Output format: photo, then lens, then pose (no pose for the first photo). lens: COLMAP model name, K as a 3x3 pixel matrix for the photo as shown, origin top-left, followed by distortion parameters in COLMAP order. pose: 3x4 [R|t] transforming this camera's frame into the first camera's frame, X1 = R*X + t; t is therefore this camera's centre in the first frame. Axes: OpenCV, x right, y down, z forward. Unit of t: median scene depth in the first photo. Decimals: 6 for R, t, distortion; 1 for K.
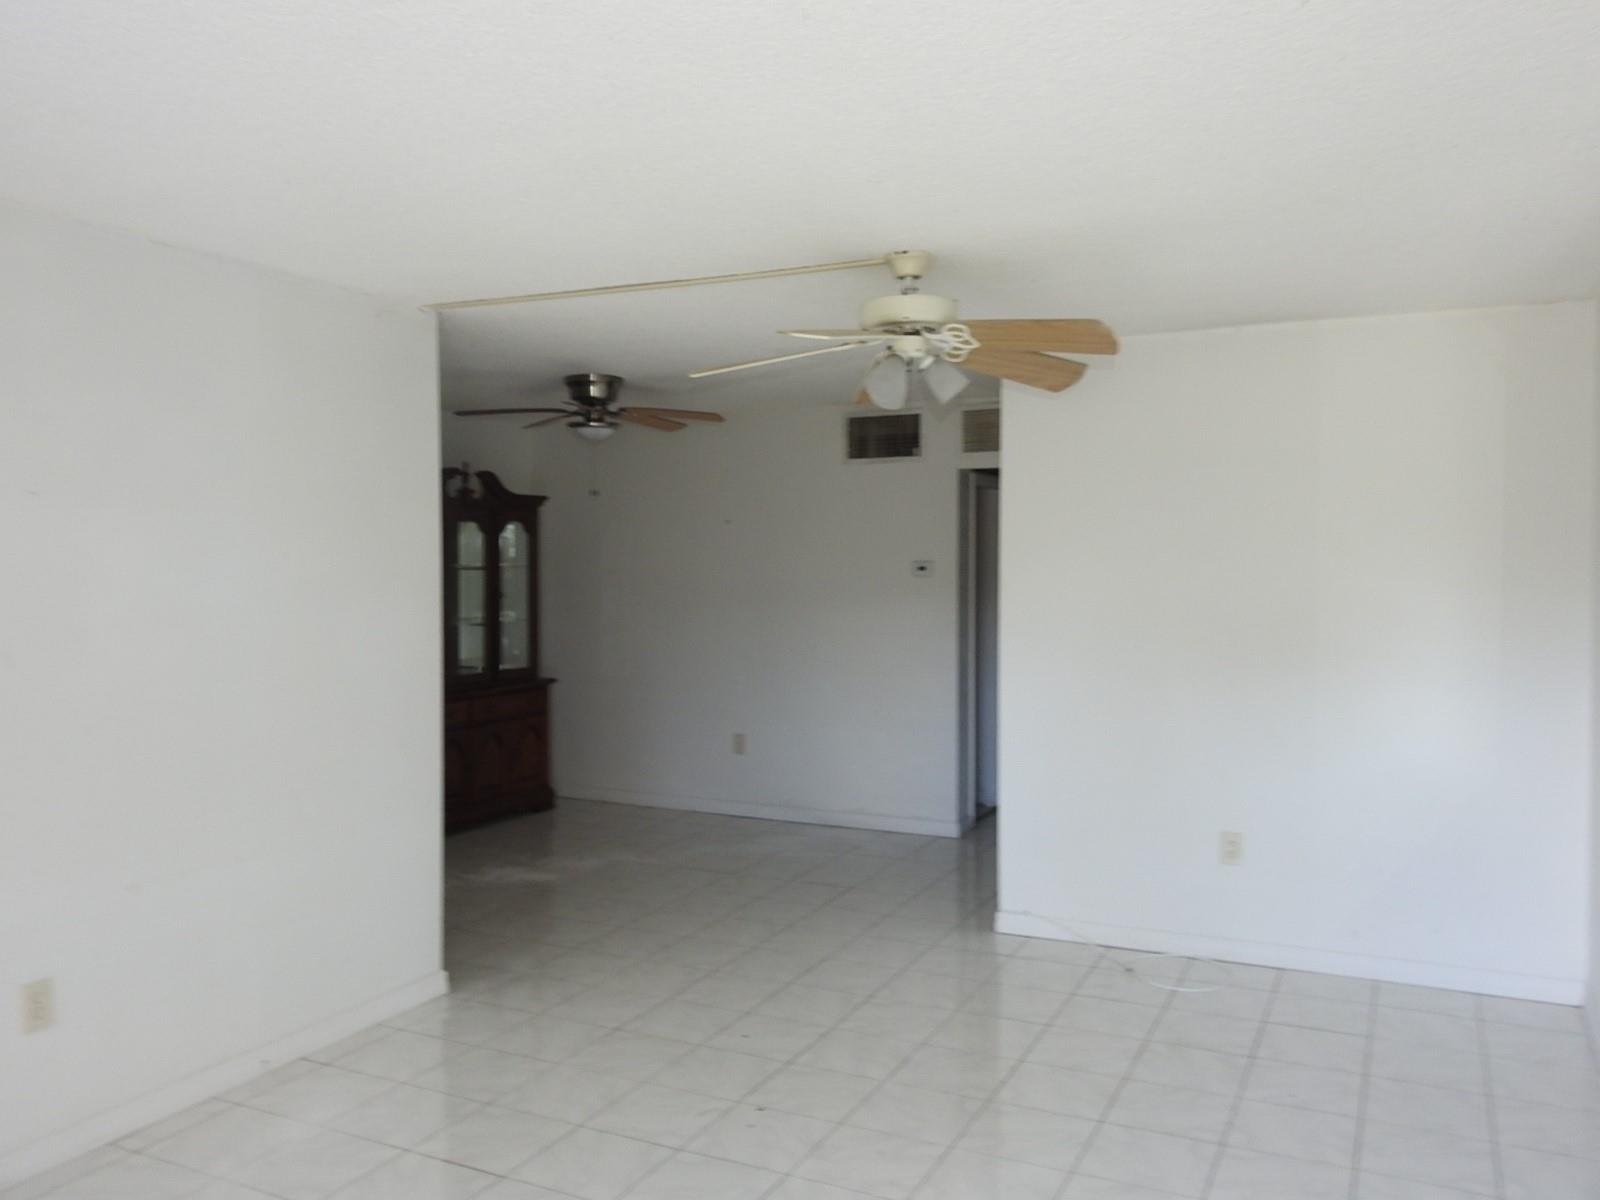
lens RADIAL K [[1245.6, 0, 800.0], [0, 1245.6, 600.0], [0, 0, 1]] dist [-0.004836, -0.002611]
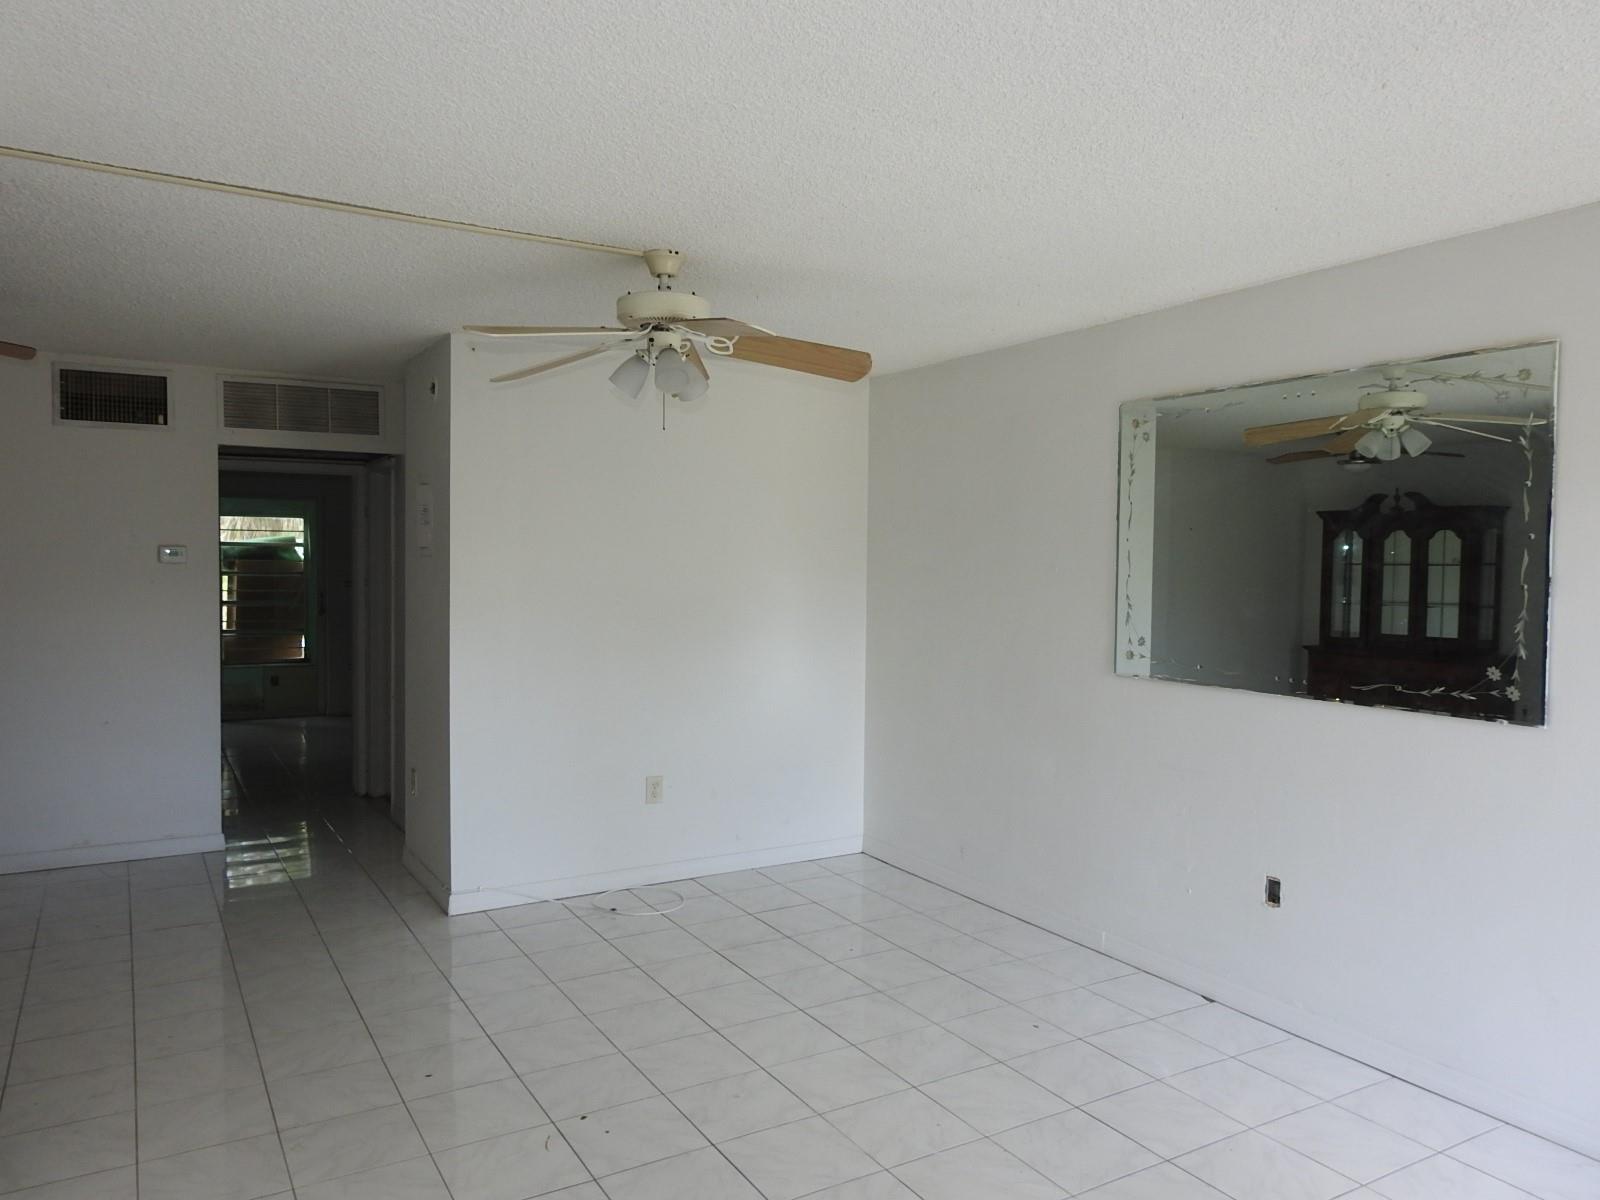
lens RADIAL K [[1138.0, 0, 802.8], [0, 1138.0, 612.0], [0, 0, 1]] dist [-0.016999, 0.002380]
pose [[0.548215, -0.037101, 0.835514, -0.489238], [0.016278, 0.999300, 0.033694, -0.005758], [-0.836179, -0.004871, 0.548435, 0.284806]]
